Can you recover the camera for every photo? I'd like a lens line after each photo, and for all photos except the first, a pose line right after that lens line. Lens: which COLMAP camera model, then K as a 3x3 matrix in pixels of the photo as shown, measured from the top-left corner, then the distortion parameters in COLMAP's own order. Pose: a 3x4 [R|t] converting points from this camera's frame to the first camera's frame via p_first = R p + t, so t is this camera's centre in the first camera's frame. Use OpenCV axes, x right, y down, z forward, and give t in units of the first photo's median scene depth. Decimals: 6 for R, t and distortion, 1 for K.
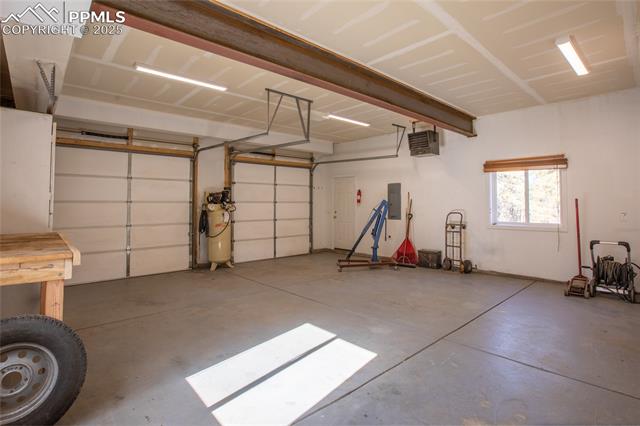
lens RADIAL K [[350.2, 0, 321.5], [0, 350.2, 189.3], [0, 0, 1]] dist [-0.002050, -0.000093]
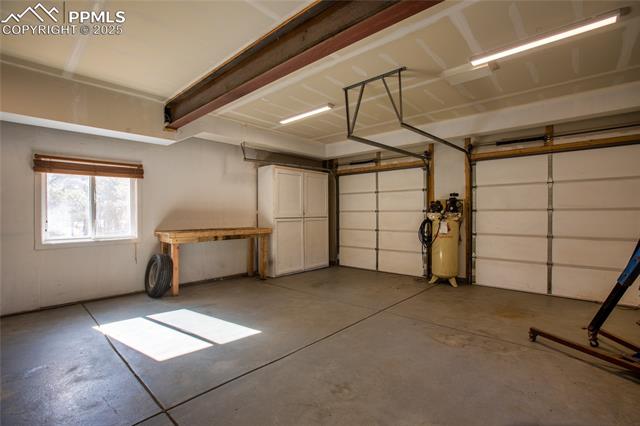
lens RADIAL K [[300.3, 0, 309.9], [0, 300.3, 213.8], [0, 0, 1]] dist [-0.048701, 0.018118]
pose [[0.040766, 0.004183, -0.999160, 0.490842], [0.043288, 0.999045, 0.005949, 0.027312], [0.998231, -0.043494, 0.040546, 0.674225]]
